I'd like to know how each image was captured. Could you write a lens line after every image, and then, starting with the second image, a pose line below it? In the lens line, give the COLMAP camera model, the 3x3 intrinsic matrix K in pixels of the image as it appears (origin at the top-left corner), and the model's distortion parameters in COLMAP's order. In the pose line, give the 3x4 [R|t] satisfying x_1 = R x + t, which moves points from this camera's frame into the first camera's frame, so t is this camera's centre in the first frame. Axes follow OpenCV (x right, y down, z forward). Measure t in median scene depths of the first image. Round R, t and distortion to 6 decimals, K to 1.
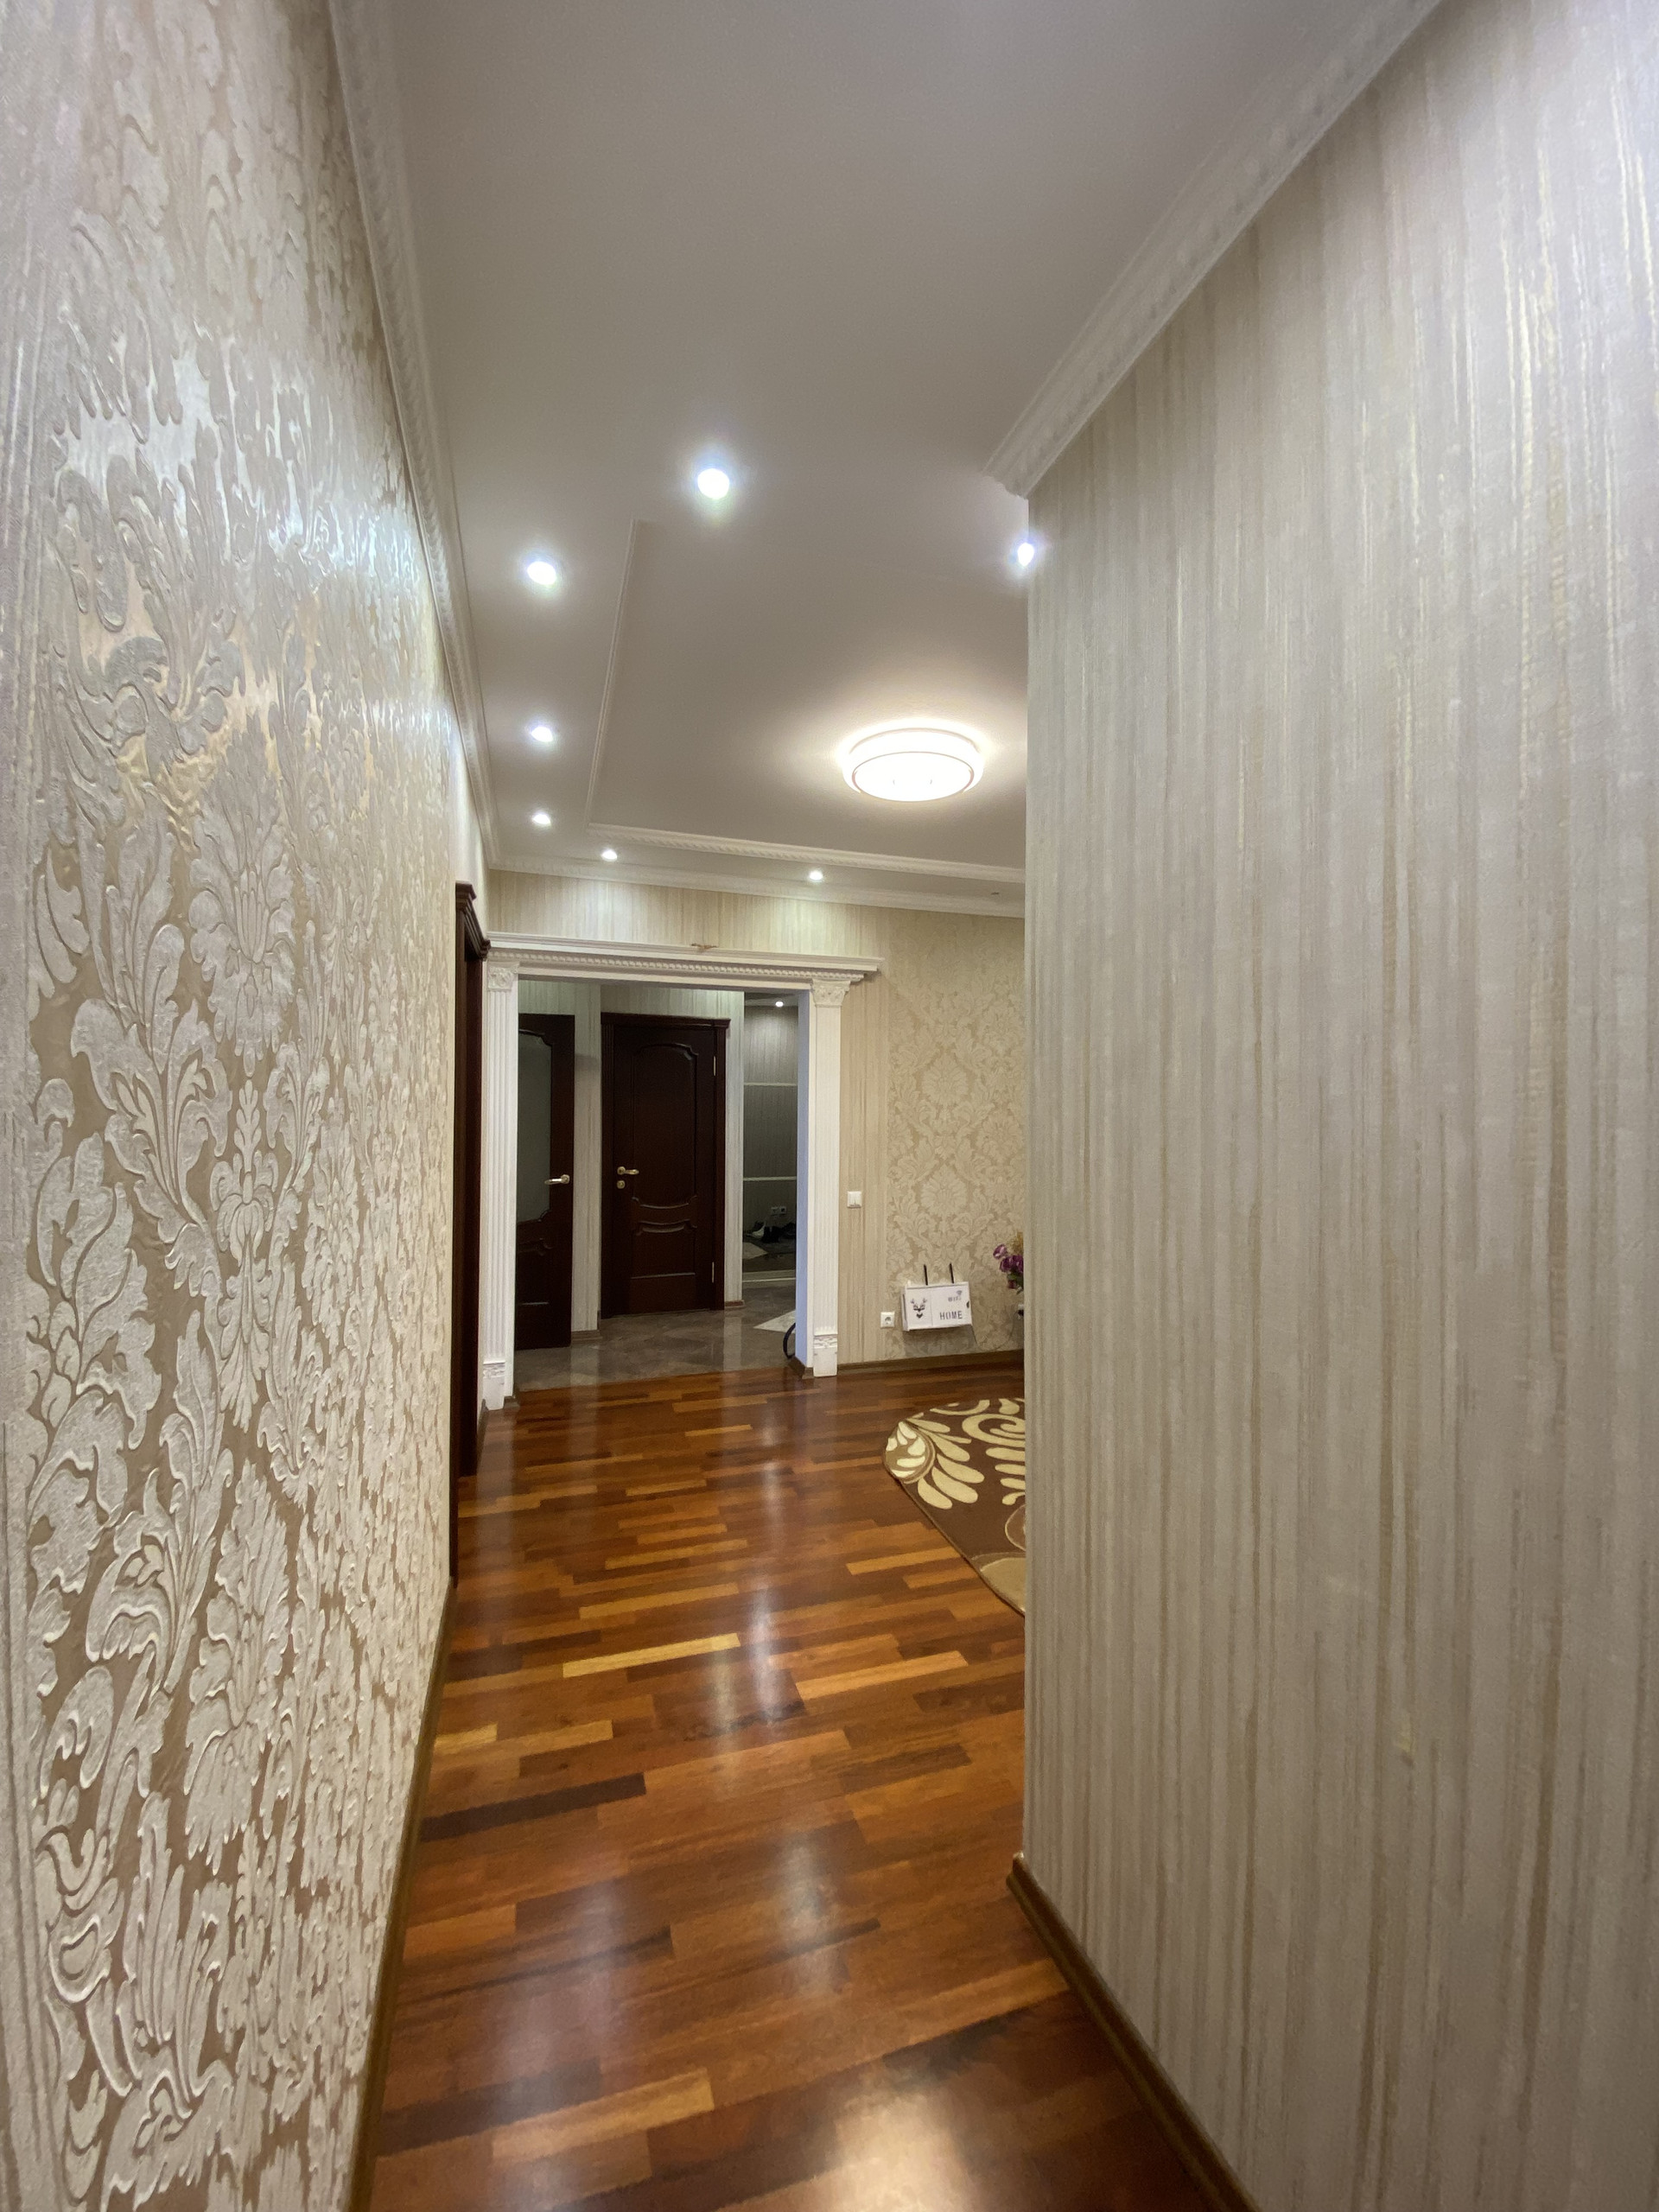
lens RADIAL K [[878.9, 0, 830.2], [0, 878.9, 1103.1], [0, 0, 1]] dist [0.048660, -0.043965]
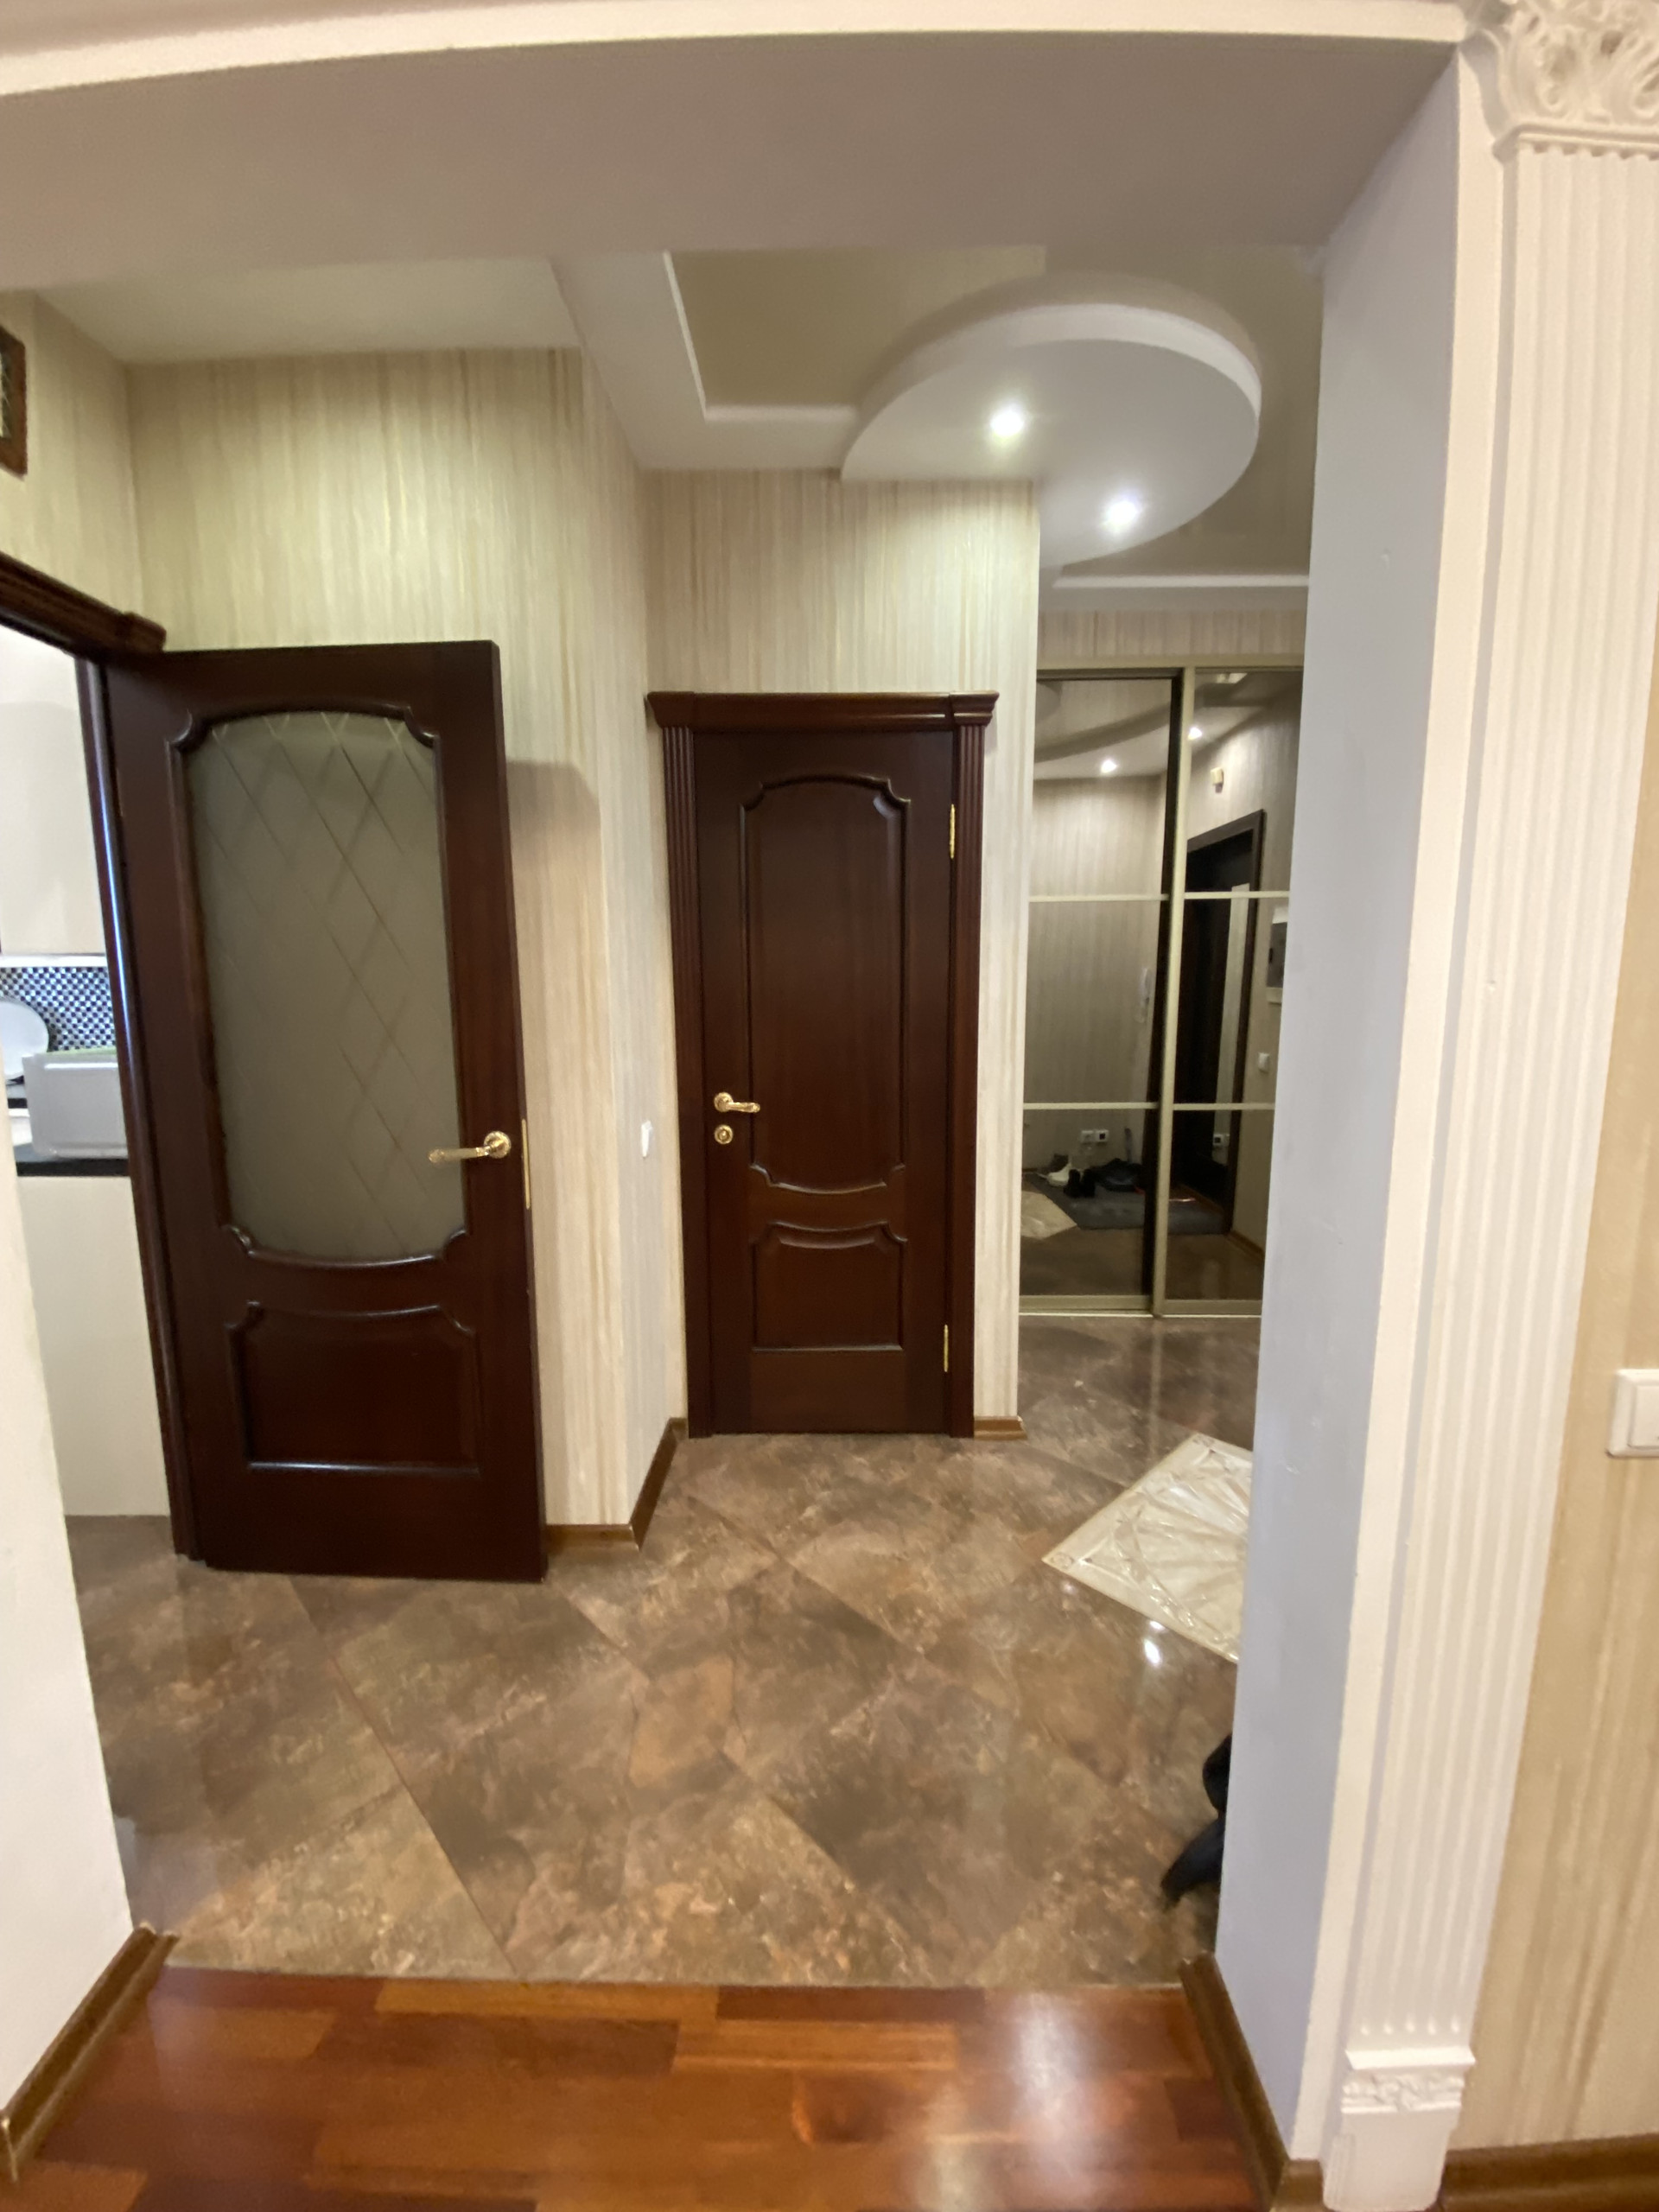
lens RADIAL K [[883.7, 0, 835.4], [0, 883.7, 1109.8], [0, 0, 1]] dist [-0.027380, -0.006976]
pose [[0.946928, 0.037353, -0.319268, -0.055744], [0.011302, 0.988743, 0.149199, 0.019375], [0.321247, -0.144889, 0.935846, 0.618484]]
